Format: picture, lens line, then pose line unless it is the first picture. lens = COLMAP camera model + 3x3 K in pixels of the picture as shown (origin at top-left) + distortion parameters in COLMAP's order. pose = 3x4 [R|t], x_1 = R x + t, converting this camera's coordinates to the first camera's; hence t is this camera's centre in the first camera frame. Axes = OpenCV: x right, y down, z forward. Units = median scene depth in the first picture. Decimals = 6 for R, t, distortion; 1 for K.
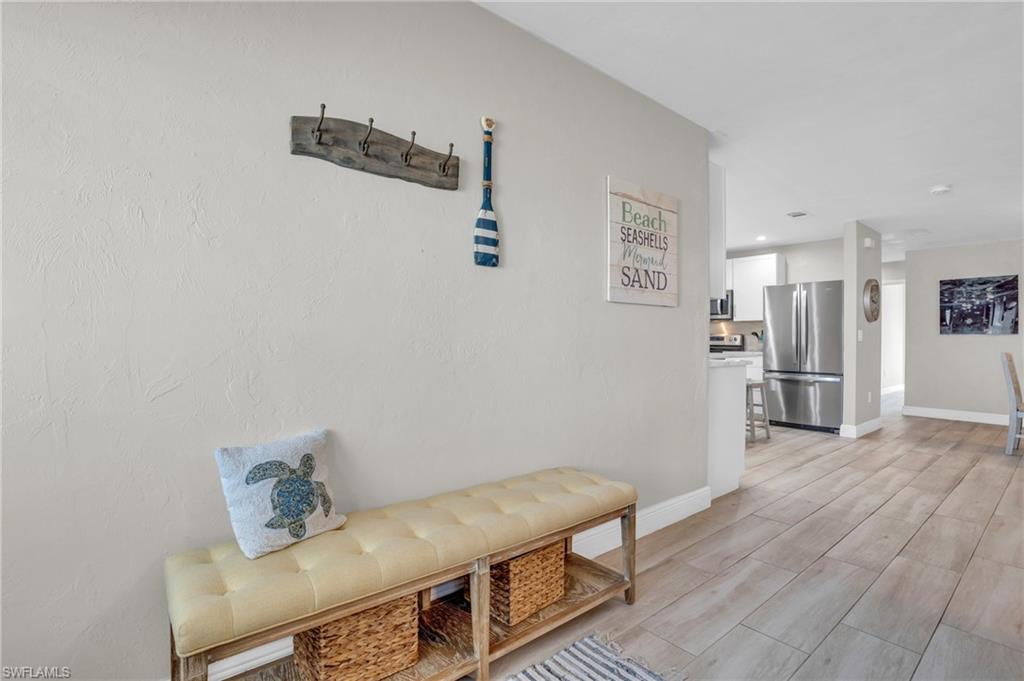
lens RADIAL K [[473.5, 0, 511.5], [0, 473.5, 338.4], [0, 0, 1]] dist [-0.073269, 0.027495]
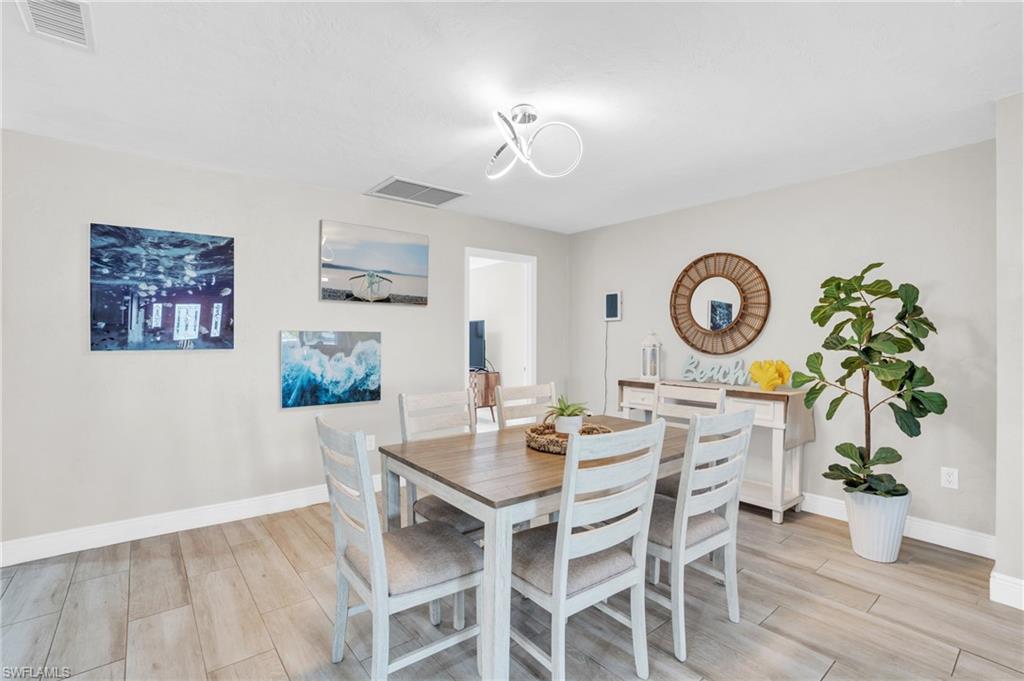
lens RADIAL K [[470.1, 0, 510.1], [0, 470.1, 339.6], [0, 0, 1]] dist [-0.072427, 0.027197]
pose [[-0.005152, -0.010489, 0.999932, 0.827627], [-0.003474, 0.999939, 0.010471, -0.039491], [-0.999981, -0.003420, -0.005188, 0.965103]]
